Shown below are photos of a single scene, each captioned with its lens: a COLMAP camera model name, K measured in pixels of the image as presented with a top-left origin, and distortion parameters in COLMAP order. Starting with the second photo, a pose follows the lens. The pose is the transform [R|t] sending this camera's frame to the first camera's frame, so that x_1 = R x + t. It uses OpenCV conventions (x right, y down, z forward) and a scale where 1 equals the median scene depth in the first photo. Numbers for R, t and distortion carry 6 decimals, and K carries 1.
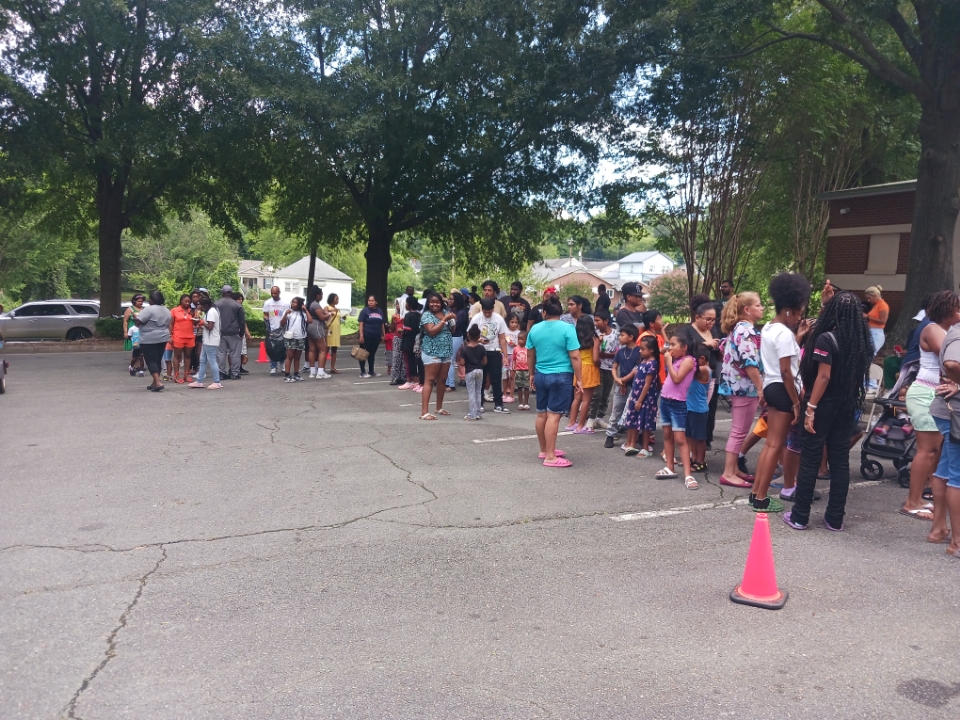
lens RADIAL K [[761.8, 0, 475.5], [0, 761.8, 356.7], [0, 0, 1]] dist [0.016883, -0.030059]
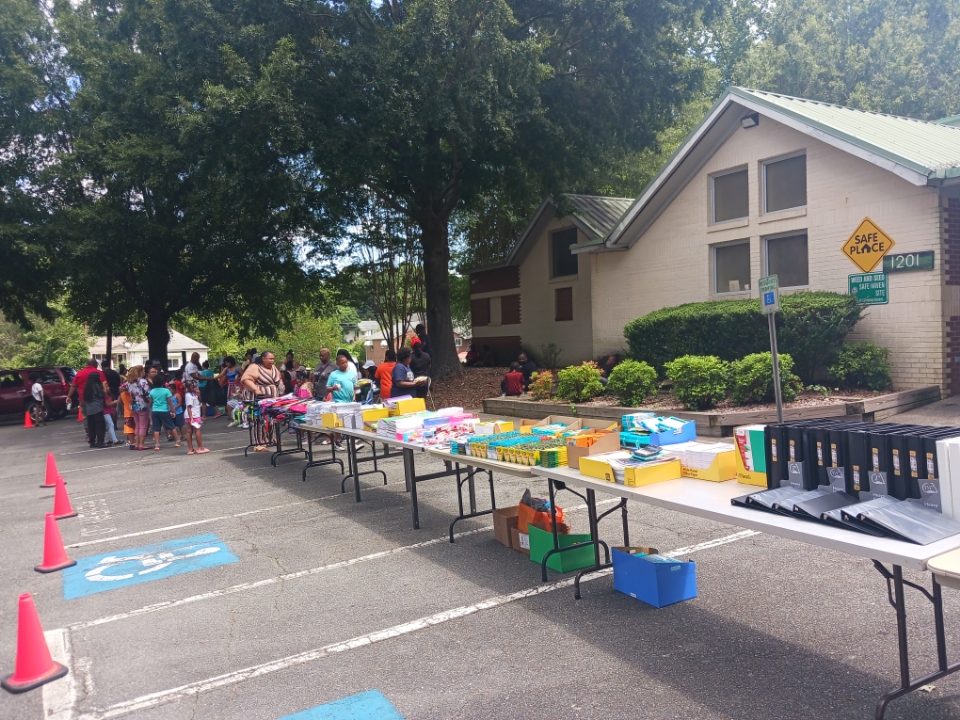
lens RADIAL K [[761.8, 0, 485.5], [0, 761.8, 358.3], [0, 0, 1]] dist [0.016883, -0.030059]
pose [[0.989510, -0.078139, 0.121505, 0.283524], [0.085799, 0.994556, -0.059142, 0.028347], [-0.116222, 0.068946, 0.990827, -0.324346]]
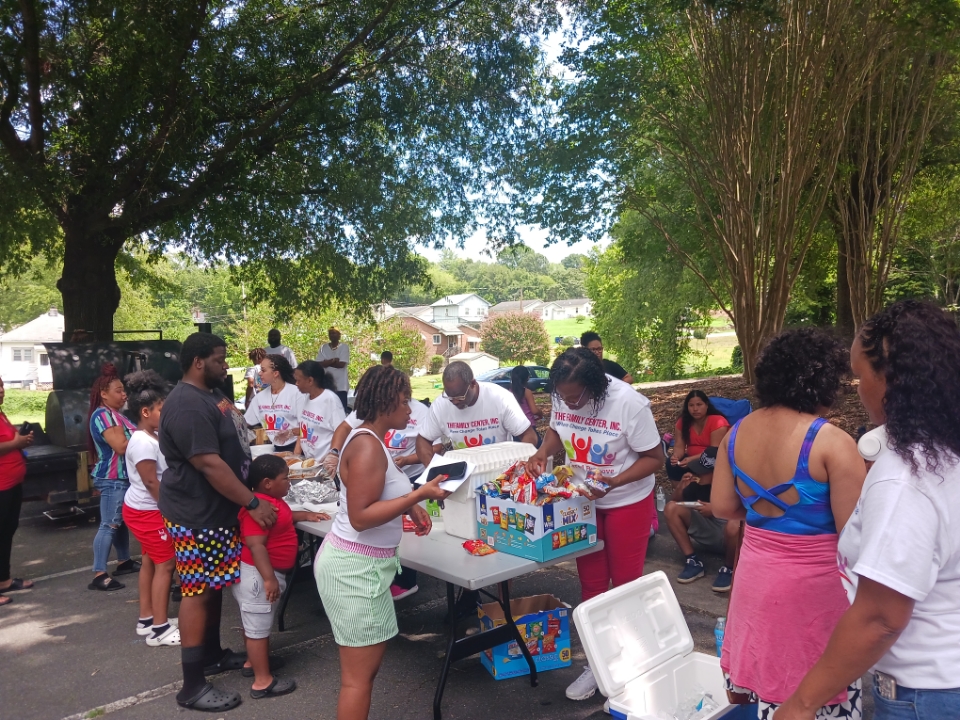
lens RADIAL K [[761.8, 0, 483.8], [0, 761.8, 359.4], [0, 0, 1]] dist [0.016883, -0.030059]
pose [[0.961932, -0.063785, 0.265740, -0.020323], [0.079727, 0.995581, -0.049629, -0.050432], [-0.261400, 0.068926, 0.962767, 0.565086]]
